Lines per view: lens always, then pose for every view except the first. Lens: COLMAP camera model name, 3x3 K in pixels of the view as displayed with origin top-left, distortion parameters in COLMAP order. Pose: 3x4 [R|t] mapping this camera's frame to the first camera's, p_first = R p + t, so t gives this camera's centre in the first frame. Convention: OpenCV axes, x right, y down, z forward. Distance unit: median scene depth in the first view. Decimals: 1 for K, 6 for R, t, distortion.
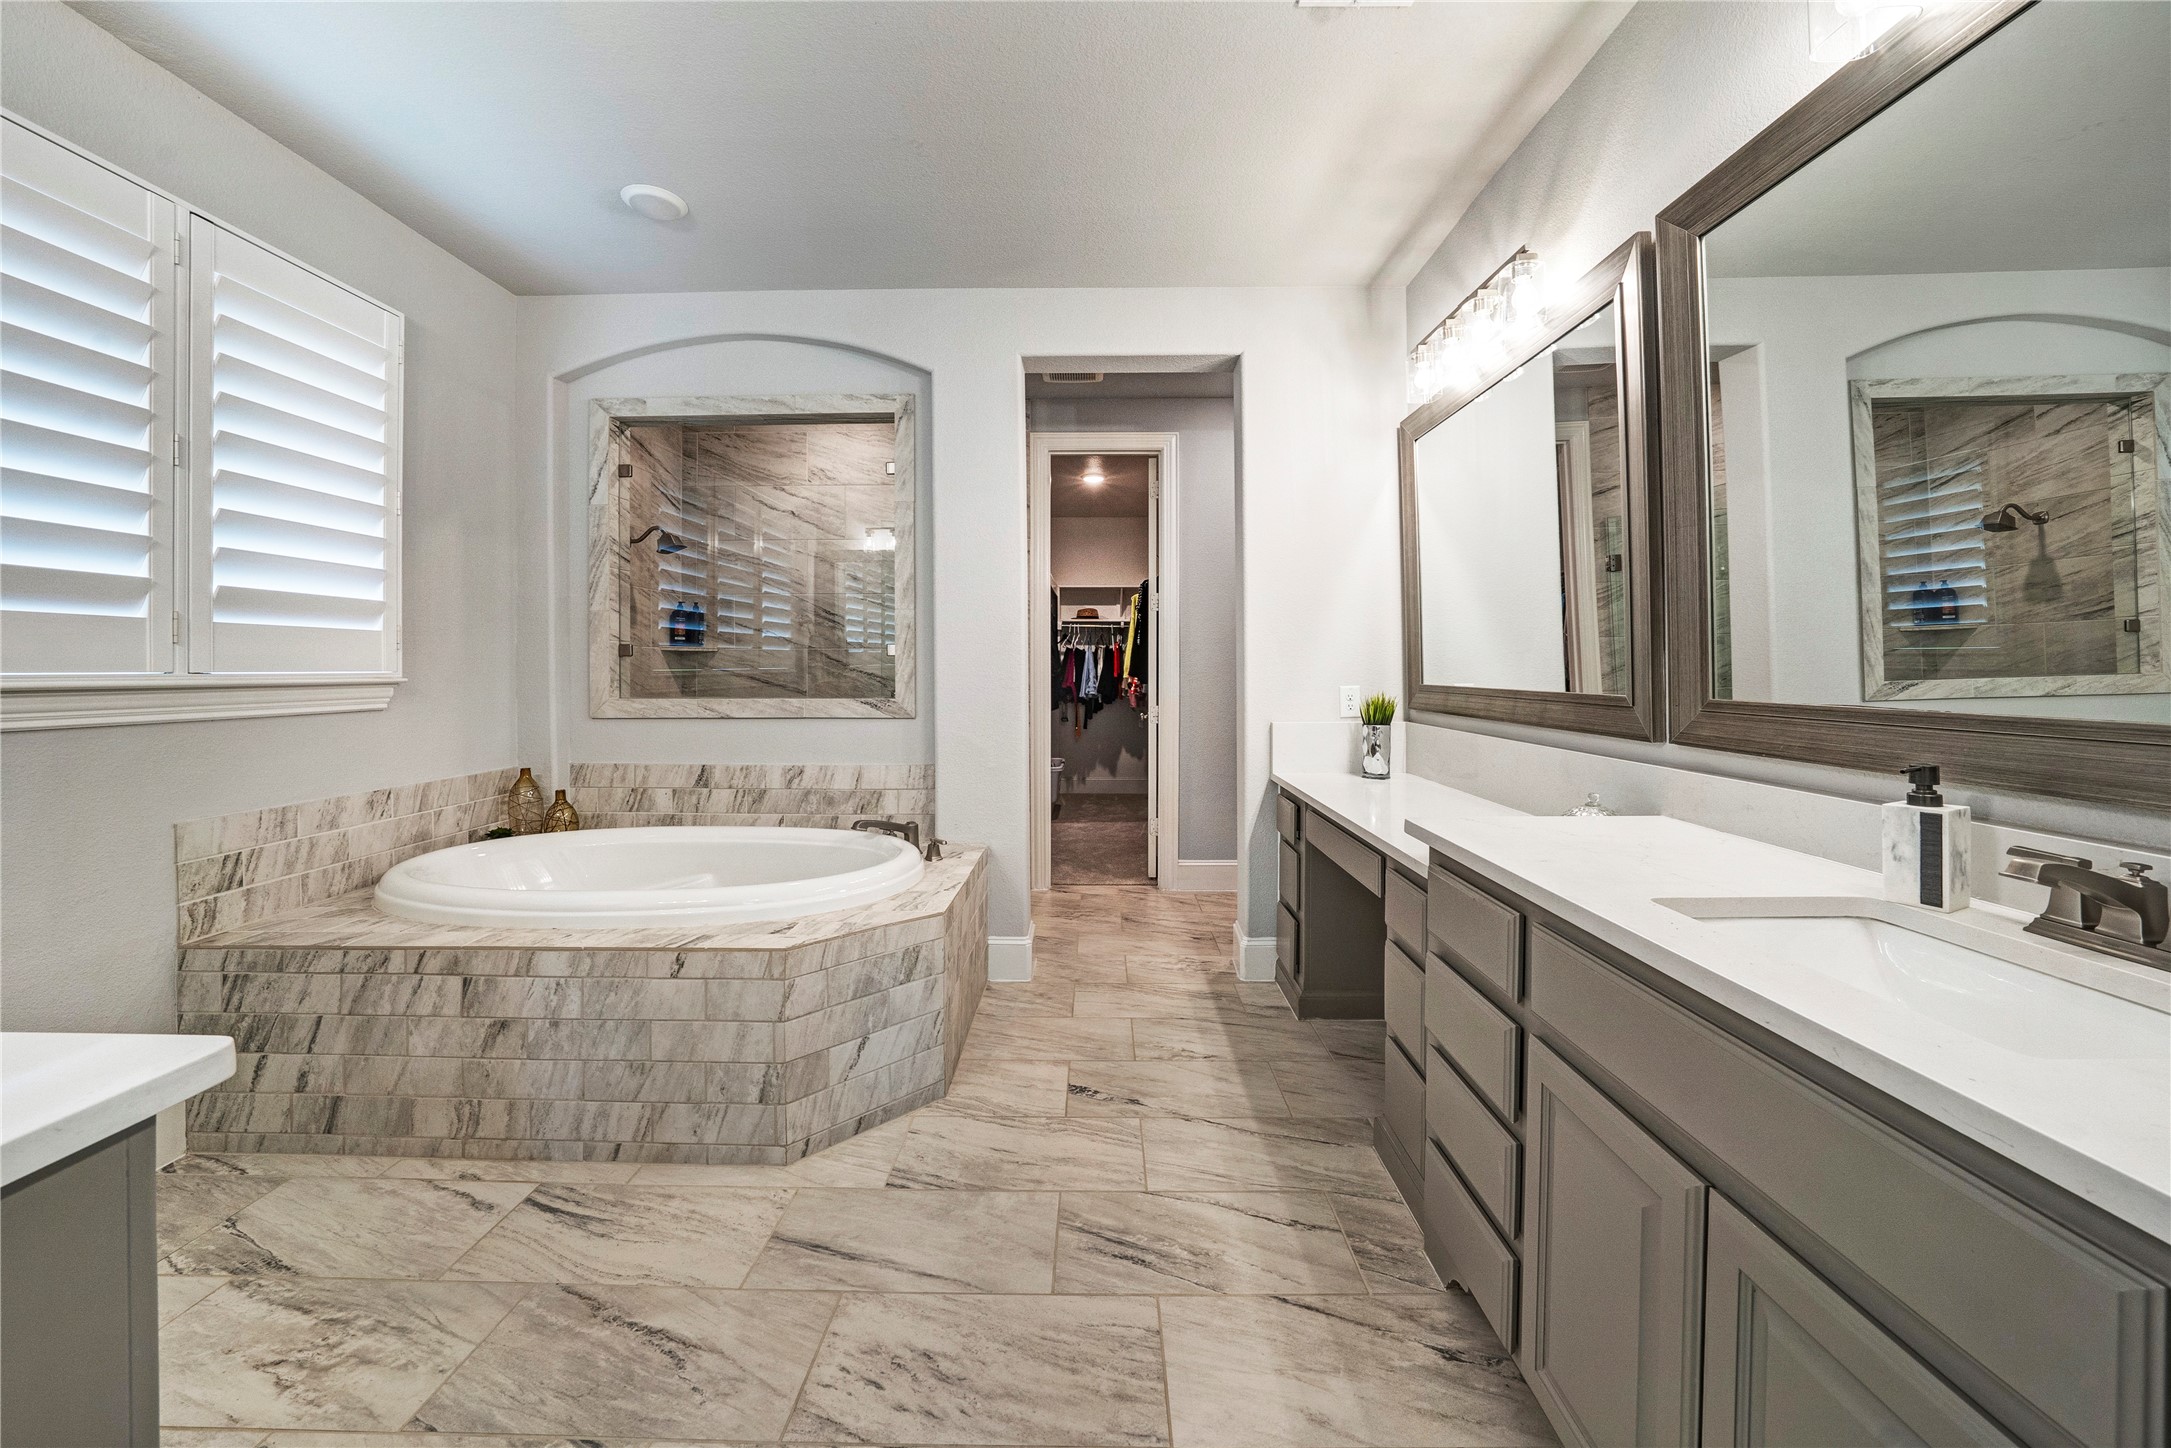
lens RADIAL K [[756.9, 0, 1081.5], [0, 756.9, 707.2], [0, 0, 1]] dist [-0.024202, -0.000078]
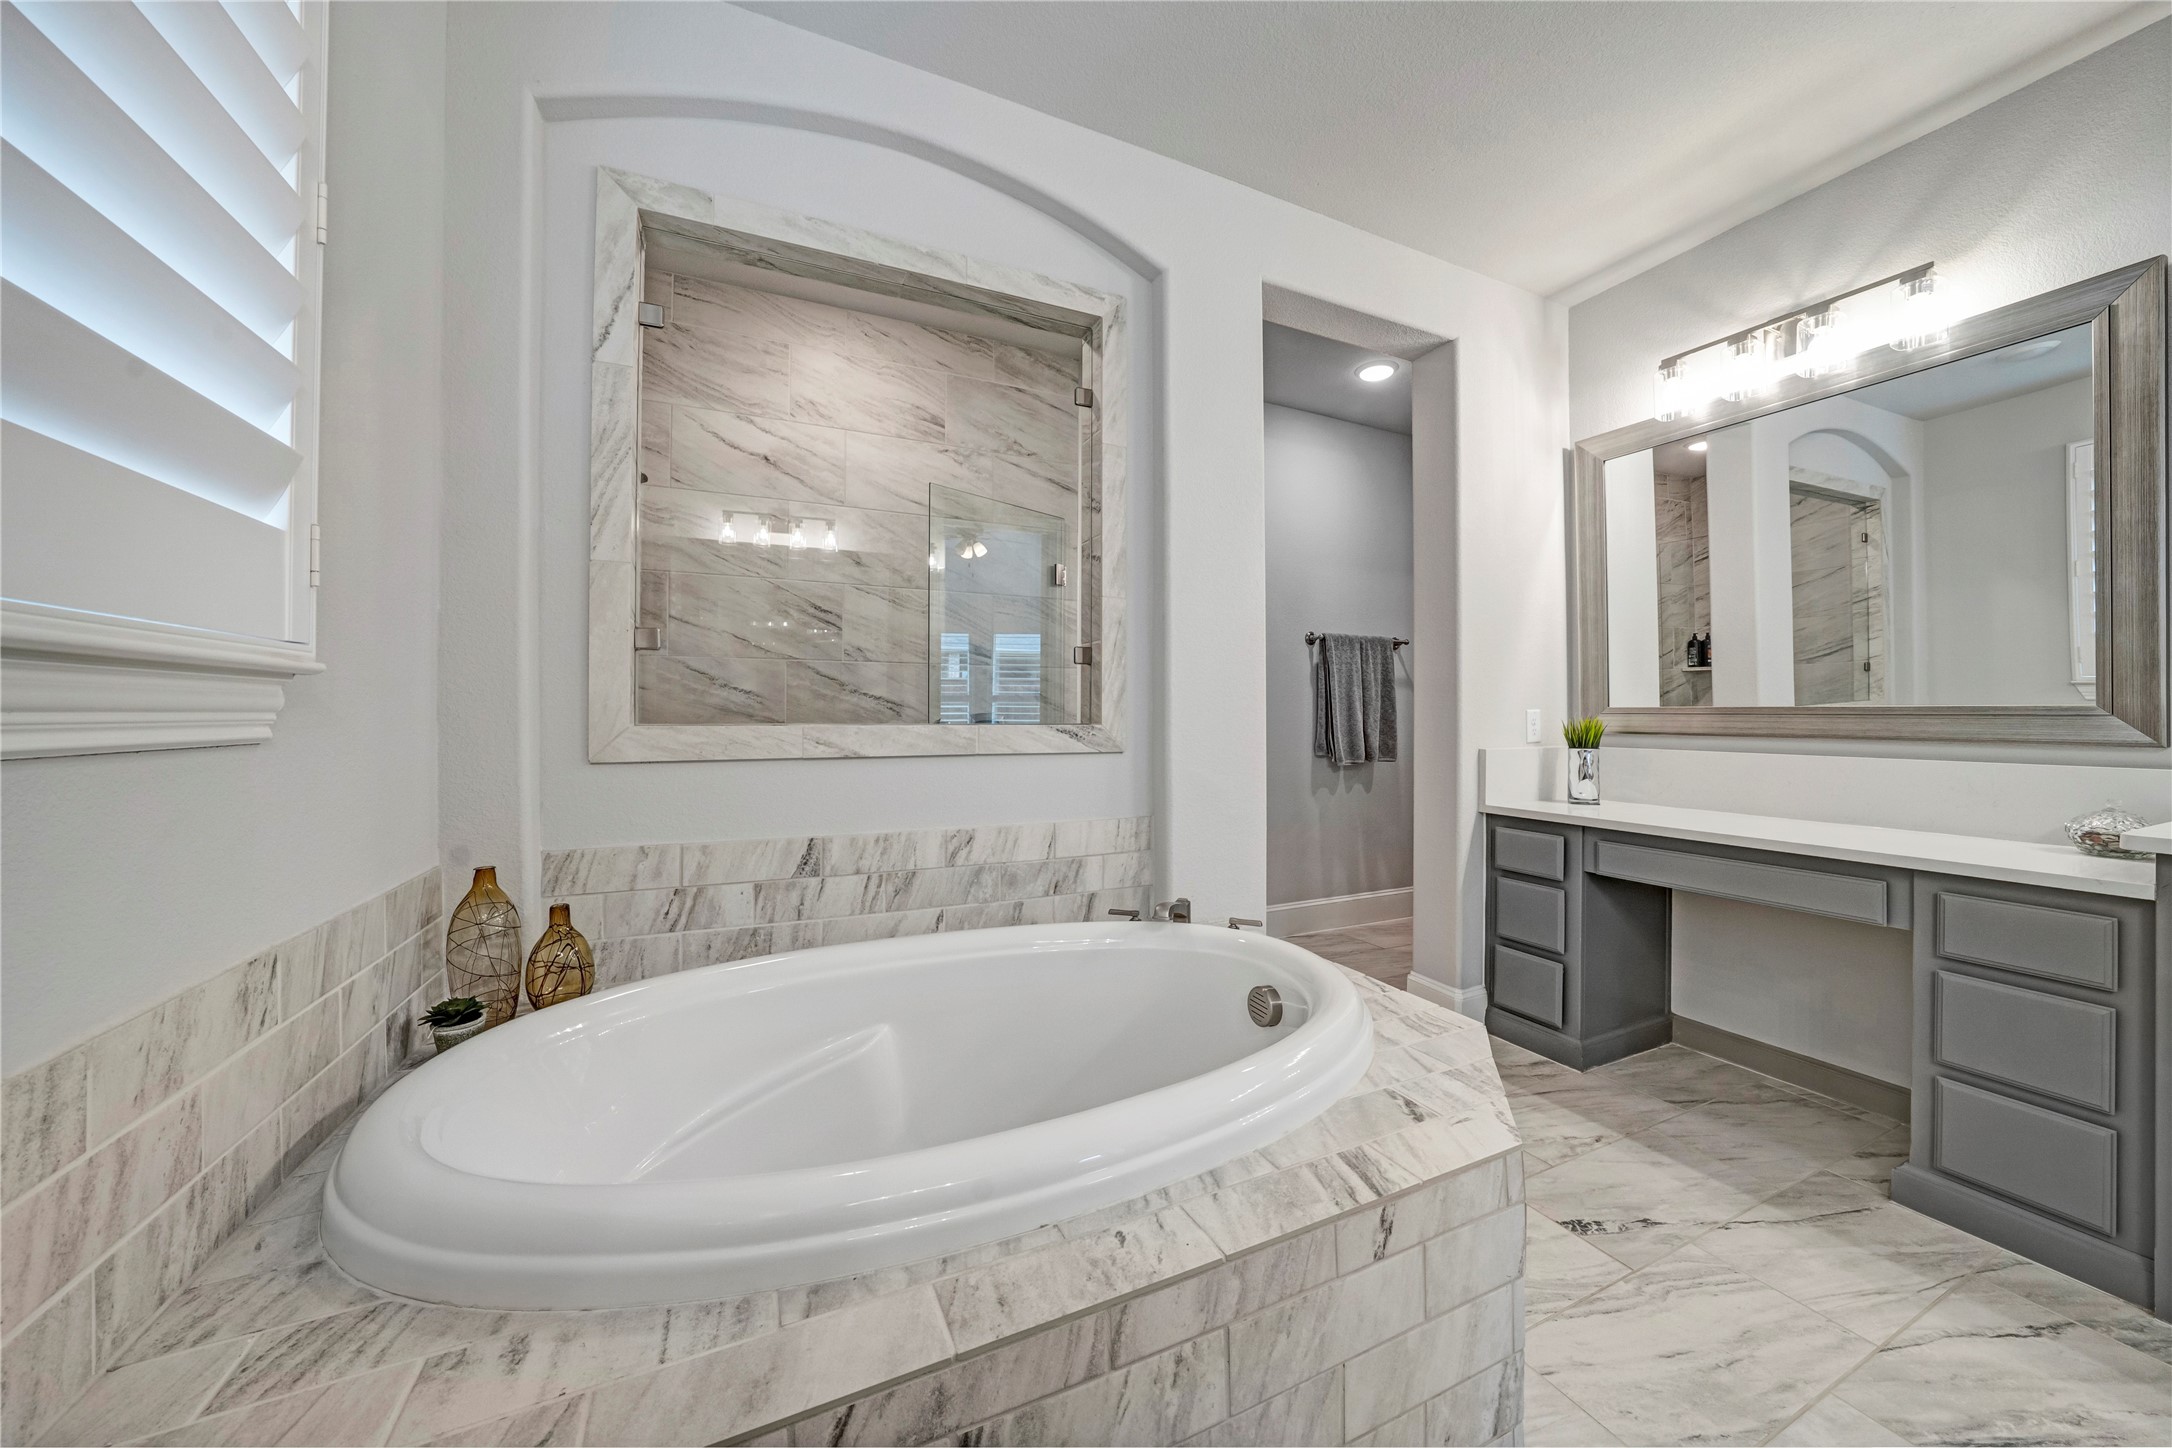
lens RADIAL K [[759.2, 0, 1085.6], [0, 759.2, 741.3], [0, 0, 1]] dist [-0.037447, 0.007672]
pose [[0.911954, -0.014623, 0.410032, -0.578643], [0.020465, 0.999742, -0.009863, 0.012221], [-0.409782, 0.017386, 0.912018, 0.394427]]
